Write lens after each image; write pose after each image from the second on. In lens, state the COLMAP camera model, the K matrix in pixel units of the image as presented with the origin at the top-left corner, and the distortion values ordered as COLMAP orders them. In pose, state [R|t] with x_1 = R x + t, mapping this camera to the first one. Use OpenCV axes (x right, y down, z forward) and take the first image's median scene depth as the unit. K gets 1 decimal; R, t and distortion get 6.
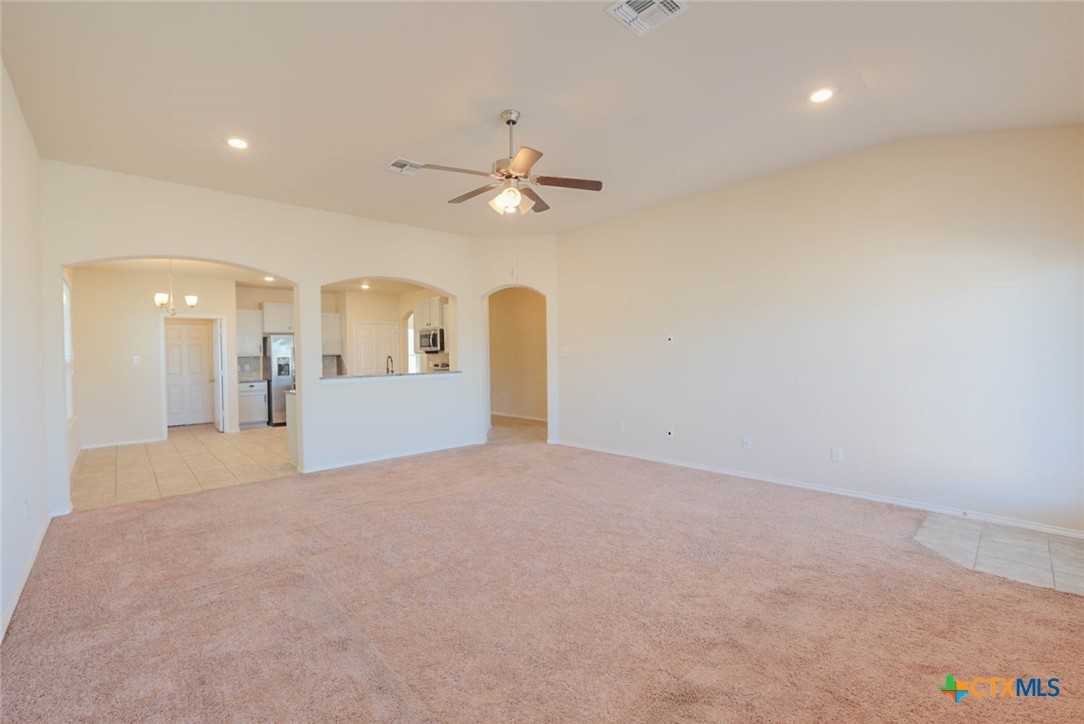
lens RADIAL K [[483.7, 0, 546.9], [0, 483.7, 359.9], [0, 0, 1]] dist [-0.022961, 0.000855]
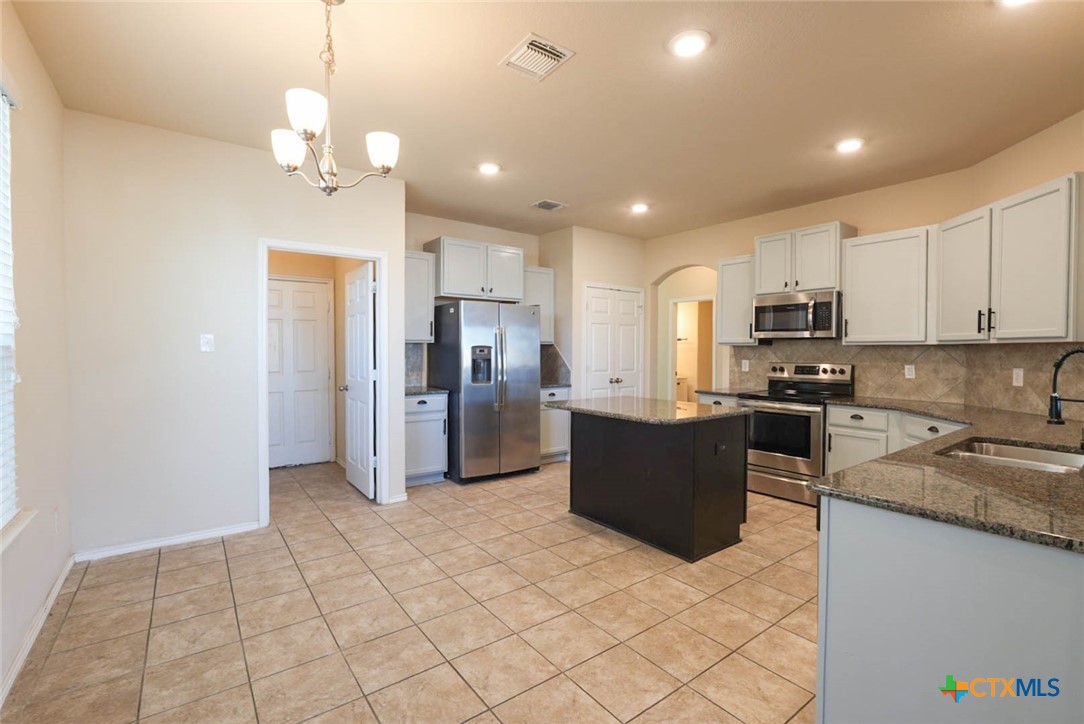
lens RADIAL K [[483.7, 0, 541.8], [0, 483.7, 361.5], [0, 0, 1]] dist [-0.022961, 0.000855]
pose [[0.996126, 0.025617, -0.084118, -0.448462], [-0.024508, 0.999599, 0.014184, 0.002620], [0.084448, -0.012068, 0.996355, 0.510011]]
